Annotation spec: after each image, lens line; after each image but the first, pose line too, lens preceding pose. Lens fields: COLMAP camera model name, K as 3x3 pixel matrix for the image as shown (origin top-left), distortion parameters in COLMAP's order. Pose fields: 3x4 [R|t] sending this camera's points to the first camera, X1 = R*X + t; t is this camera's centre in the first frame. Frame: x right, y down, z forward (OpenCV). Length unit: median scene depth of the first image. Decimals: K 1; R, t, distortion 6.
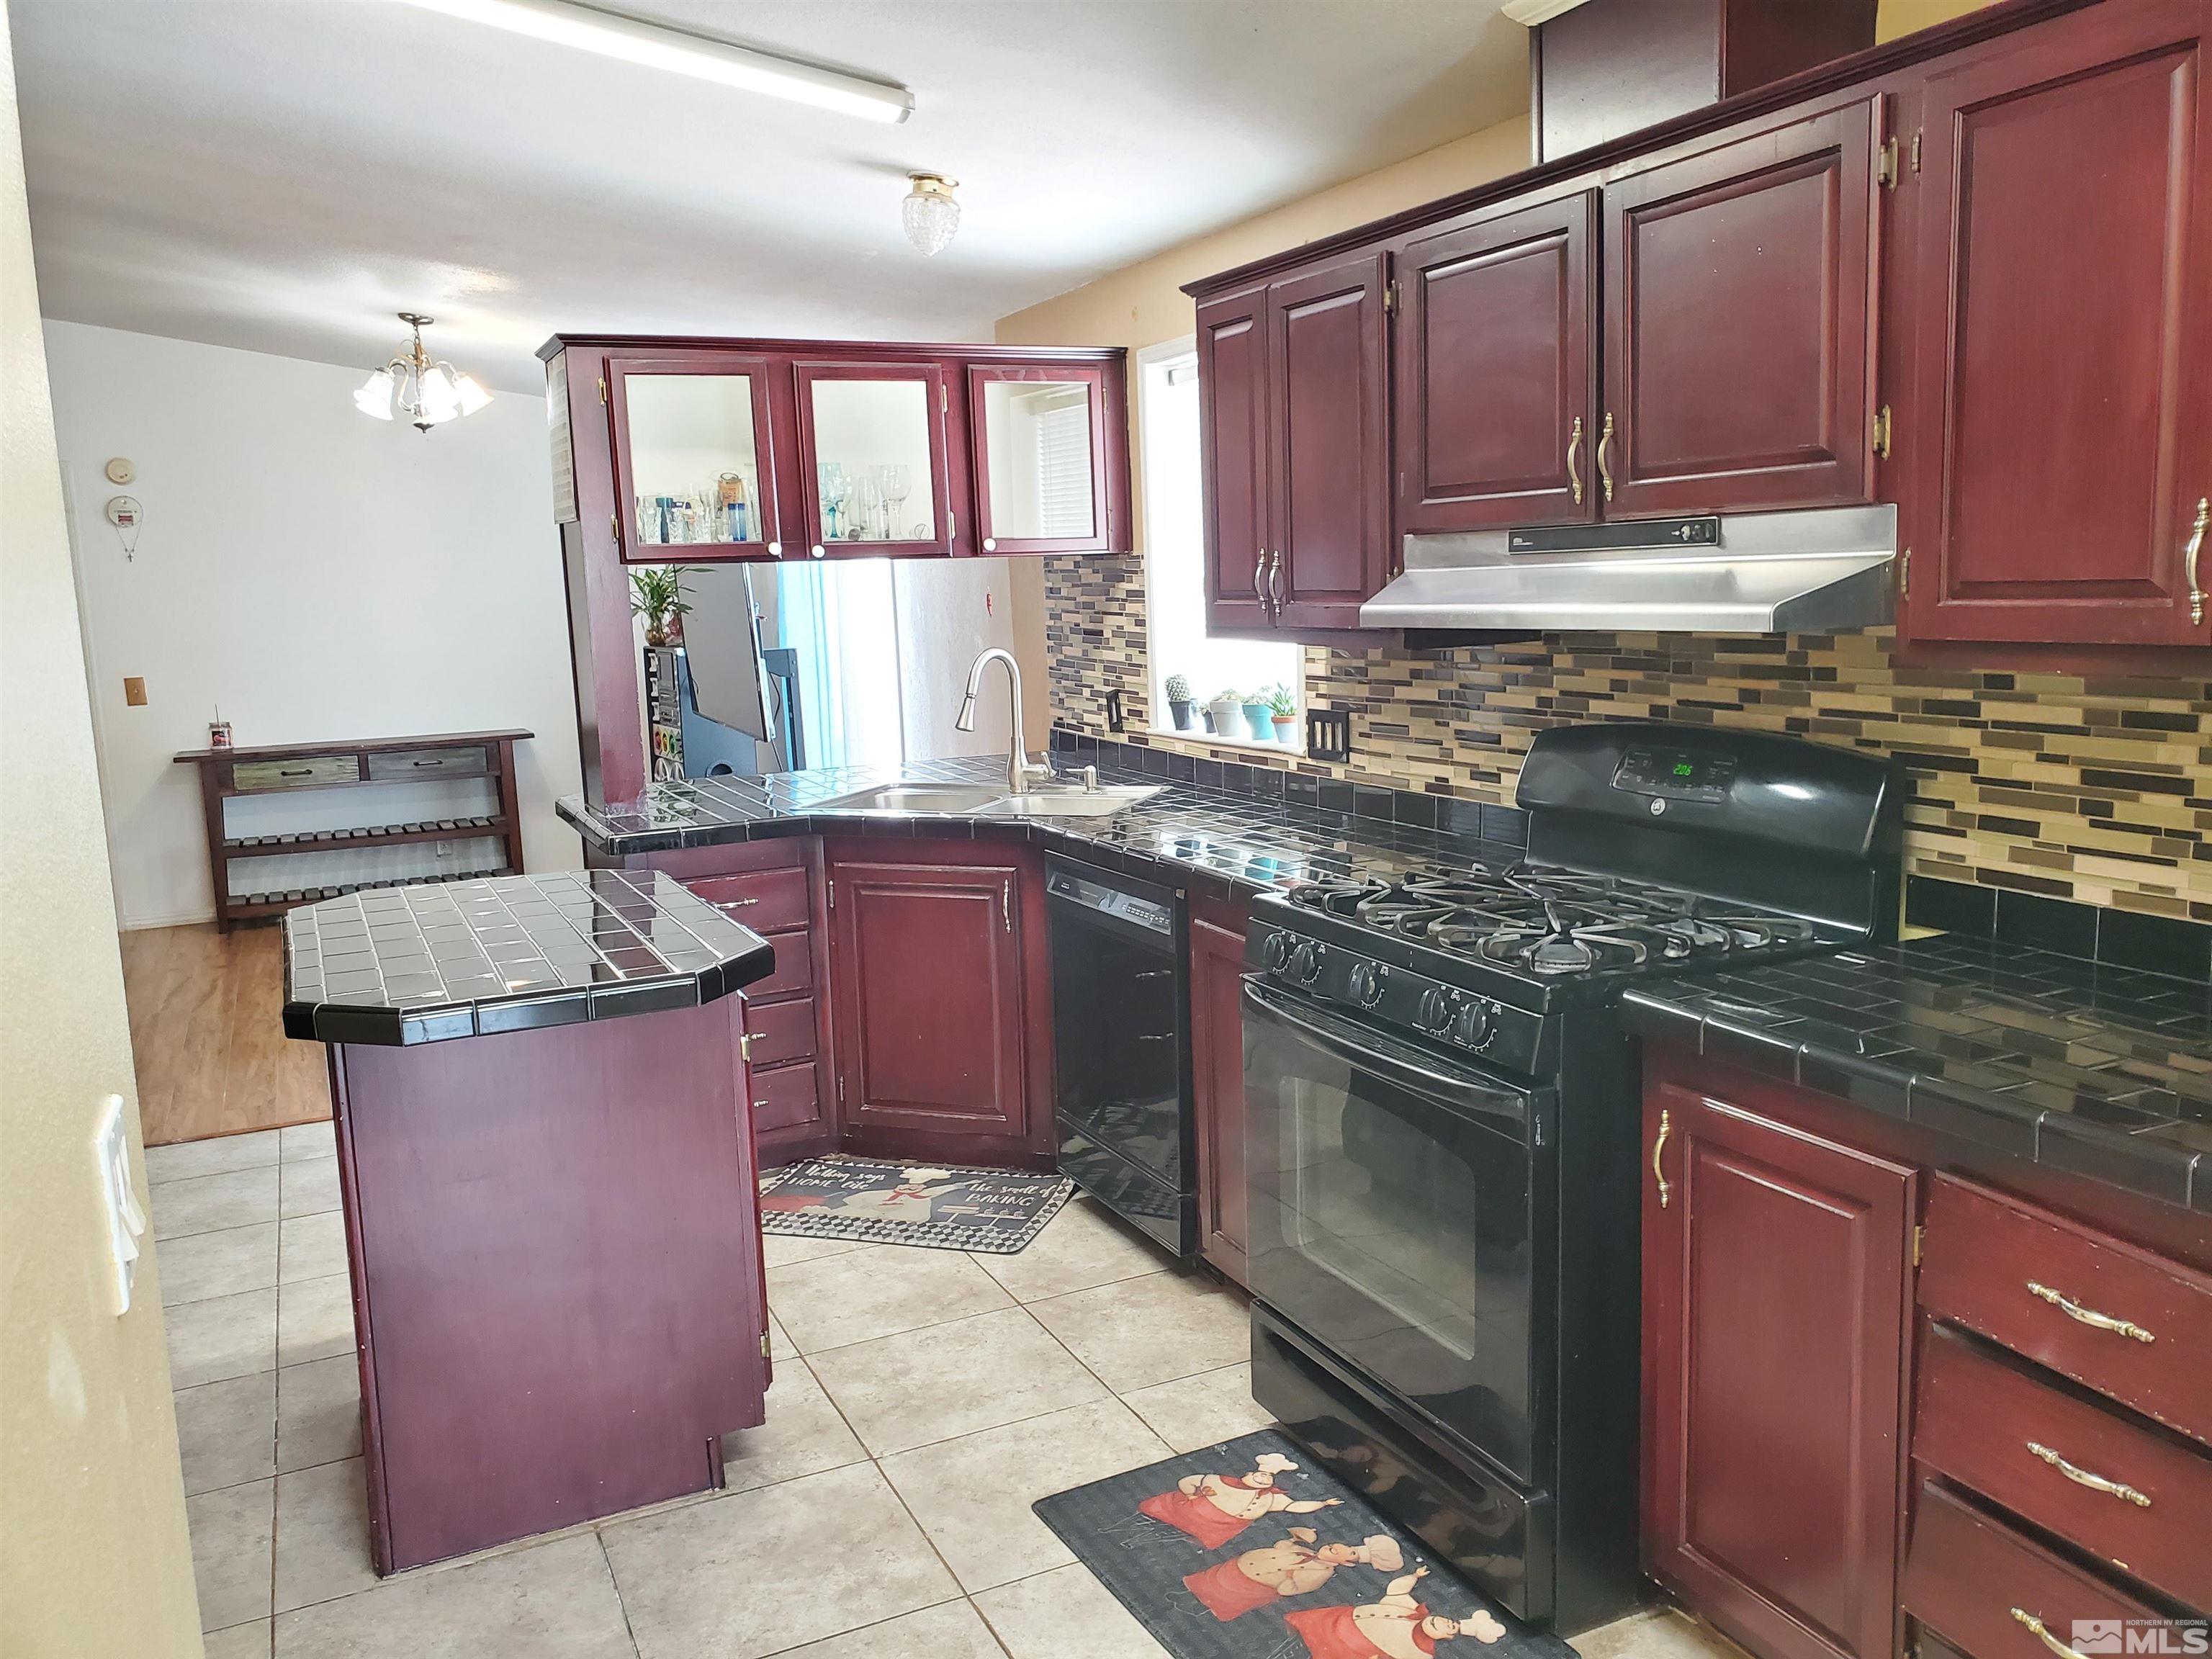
lens RADIAL K [[1747.8, 0, 1125.4], [0, 1747.8, 808.7], [0, 0, 1]] dist [0.001309, 0.016778]
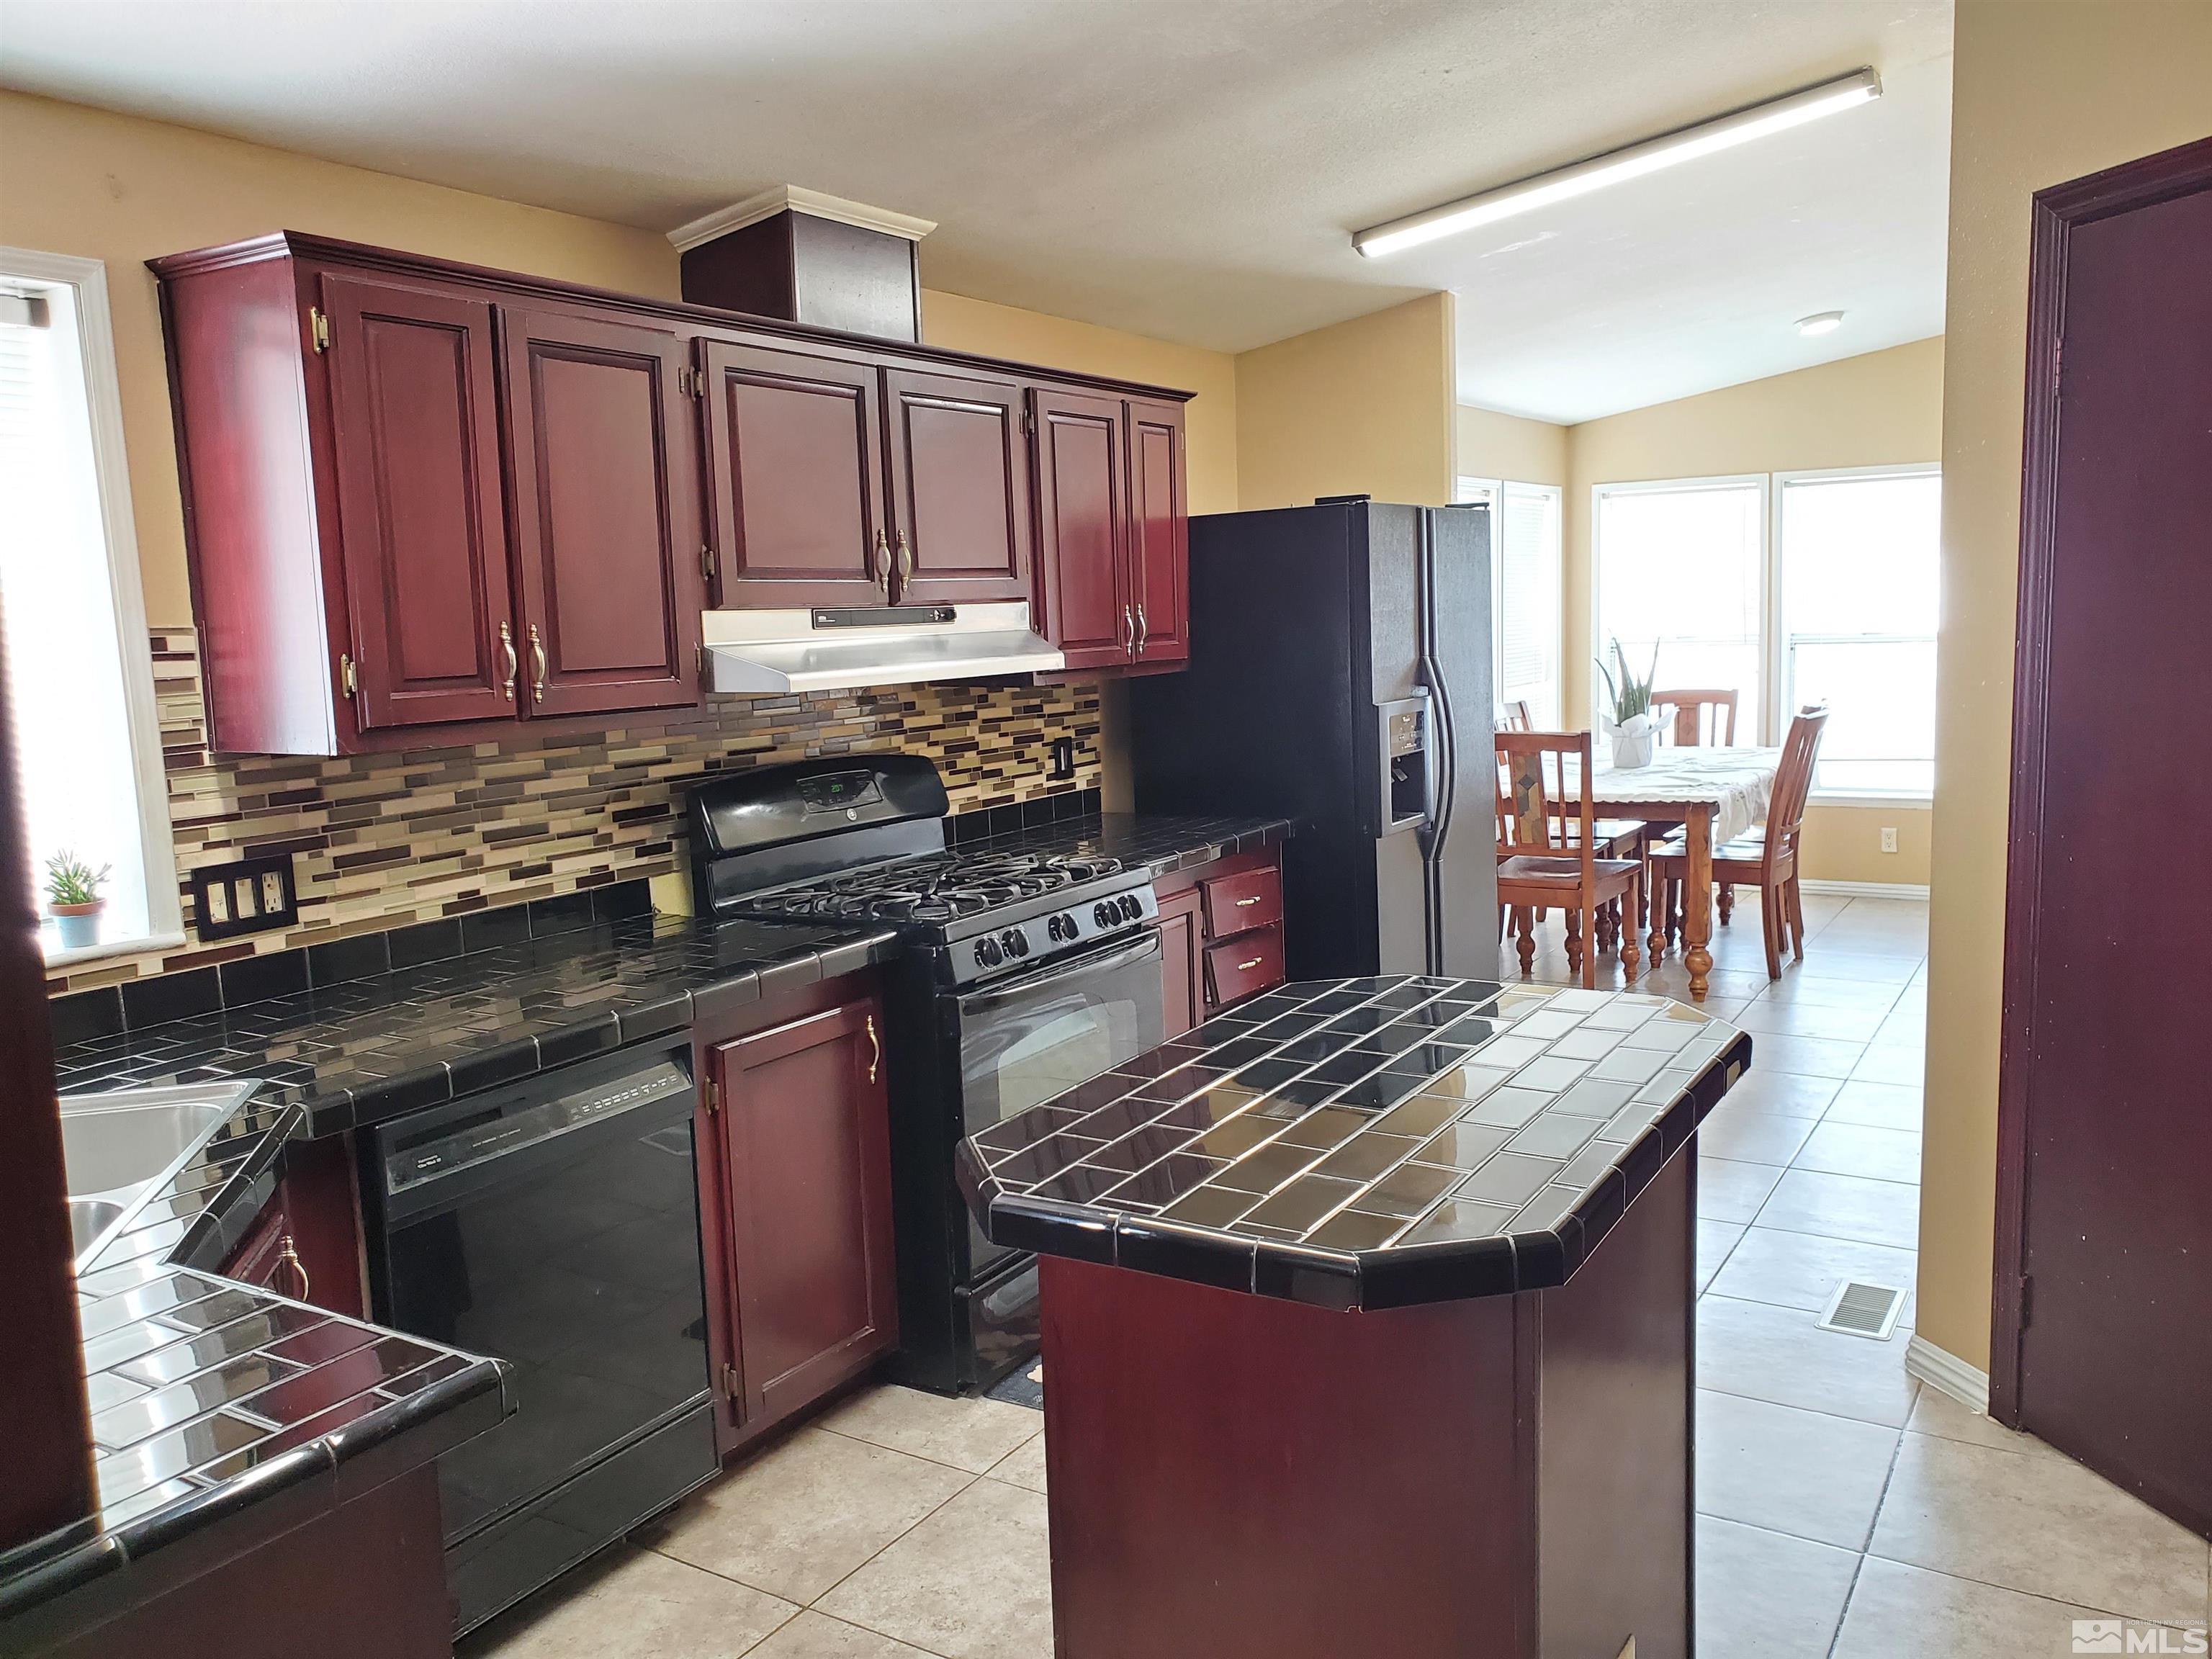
lens RADIAL K [[1747.8, 0, 1120.9], [0, 1747.8, 844.4], [0, 0, 1]] dist [0.001309, 0.016778]
pose [[-0.550656, -0.072409, 0.831586, -0.750345], [0.150885, 0.971186, 0.184477, -0.158276], [-0.820982, 0.227057, -0.523864, 1.227657]]
